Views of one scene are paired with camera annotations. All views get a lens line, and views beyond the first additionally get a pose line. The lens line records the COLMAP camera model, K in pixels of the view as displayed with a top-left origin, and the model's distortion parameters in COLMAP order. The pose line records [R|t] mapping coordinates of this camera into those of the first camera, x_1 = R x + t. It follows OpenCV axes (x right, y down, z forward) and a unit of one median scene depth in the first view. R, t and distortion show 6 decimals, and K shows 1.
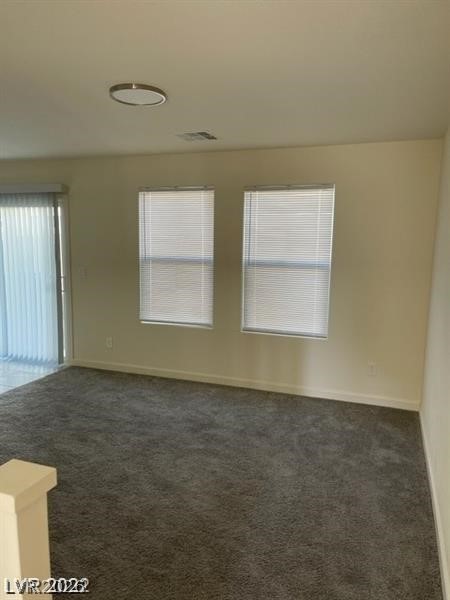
lens RADIAL K [[455.9, 0, 226.6], [0, 455.9, 302.1], [0, 0, 1]] dist [0.044063, -0.019748]
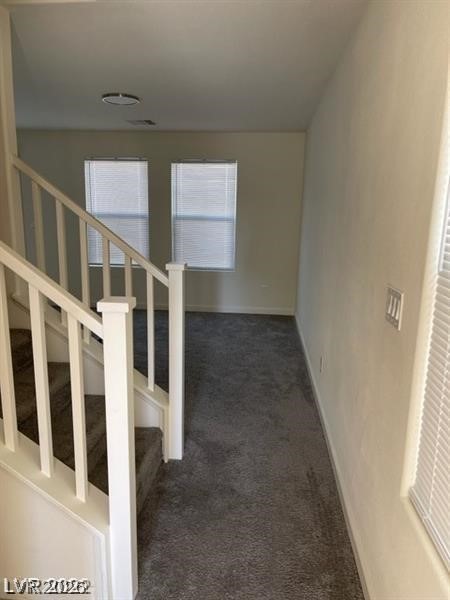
lens RADIAL K [[455.9, 0, 223.2], [0, 455.9, 300.3], [0, 0, 1]] dist [0.044063, -0.019748]
pose [[0.968341, -0.046036, 0.245350, -0.203402], [0.030163, 0.997225, 0.068067, 0.091818], [-0.247803, -0.058511, 0.967042, -0.455380]]
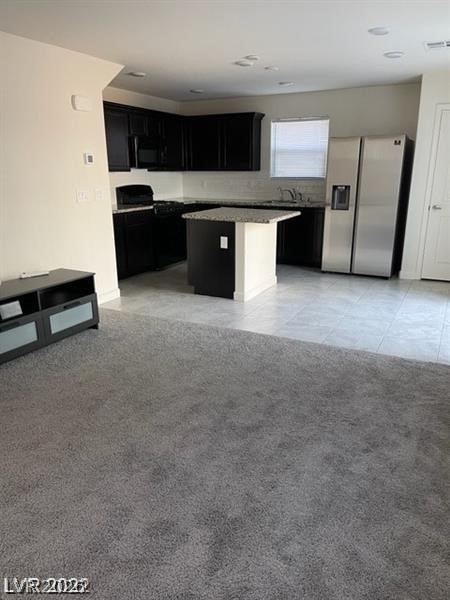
lens RADIAL K [[455.9, 0, 231.1], [0, 455.9, 309.8], [0, 0, 1]] dist [0.044063, -0.019748]
pose [[-0.115578, 0.278183, -0.953549, 0.352440], [-0.141293, 0.945616, 0.292995, -0.090634], [0.983198, 0.168594, -0.069987, 1.041313]]
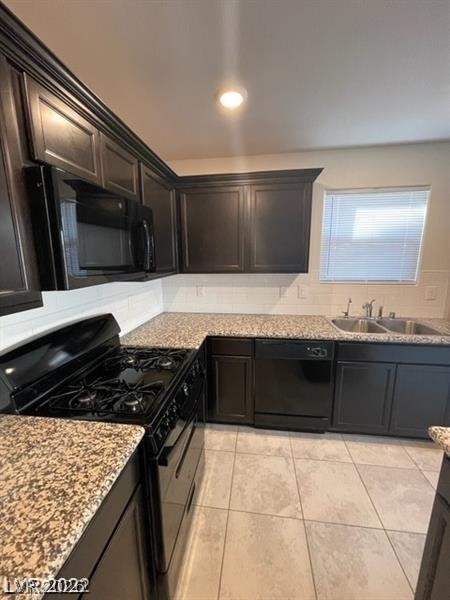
lens RADIAL K [[242.0, 0, 221.5], [0, 242.0, 300.4], [0, 0, 1]] dist [0.000781, -0.000517]
pose [[0.209767, 0.158553, -0.964810, -1.108147], [-0.122458, 0.983255, 0.134959, -0.079658], [0.970052, 0.089839, 0.225671, 0.581681]]
